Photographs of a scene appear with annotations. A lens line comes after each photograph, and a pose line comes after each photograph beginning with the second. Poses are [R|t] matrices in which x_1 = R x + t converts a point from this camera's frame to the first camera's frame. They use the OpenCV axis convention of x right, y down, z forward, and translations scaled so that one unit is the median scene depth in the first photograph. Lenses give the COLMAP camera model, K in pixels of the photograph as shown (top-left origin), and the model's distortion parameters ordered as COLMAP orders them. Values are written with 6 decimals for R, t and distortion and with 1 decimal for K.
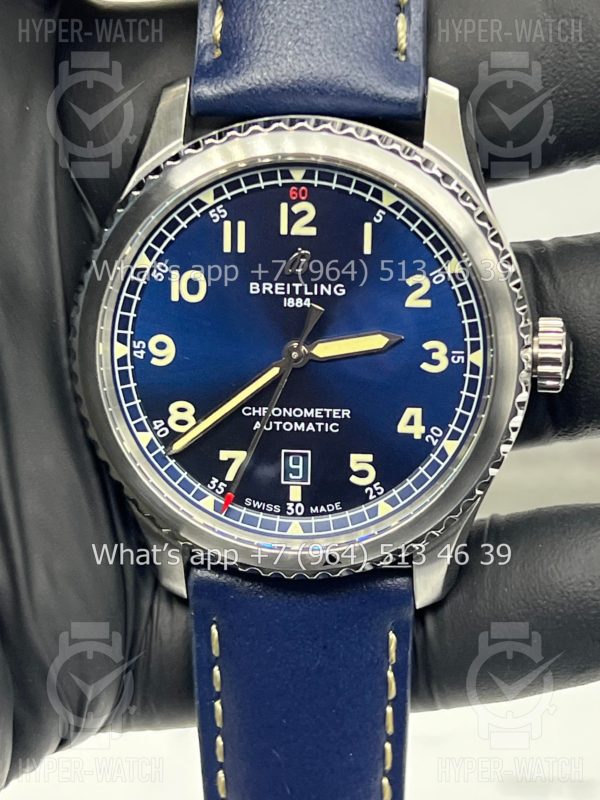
lens RADIAL K [[1830.8, 0, 300.0], [0, 1830.8, 400.0], [0, 0, 1]] dist [0.278105, -0.015928]
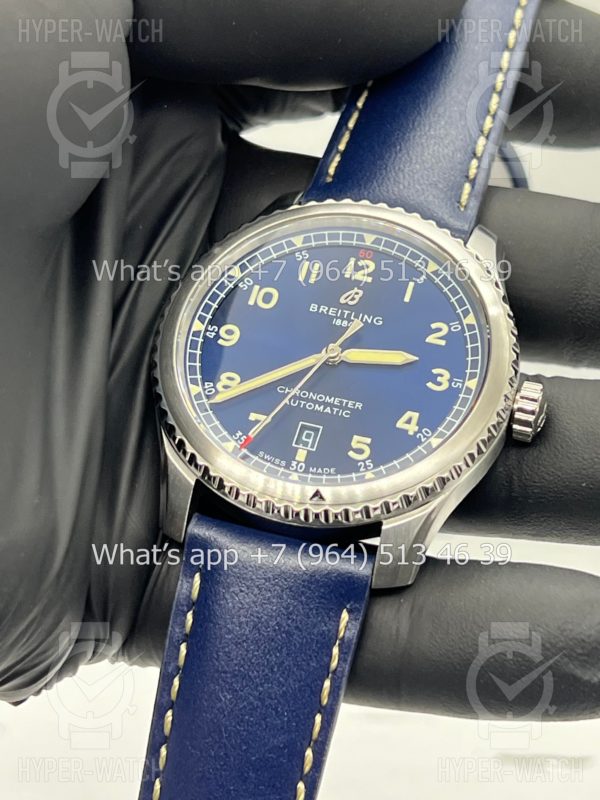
lens RADIAL K [[1830.8, 0, 300.0], [0, 1830.8, 400.0], [0, 0, 1]] dist [0.278105, -0.015928]
pose [[0.962546, 0.259148, -0.079671, 0.084397], [-0.257666, 0.782986, -0.566163, 0.714175], [-0.084339, 0.565487, 0.820434, -0.014216]]
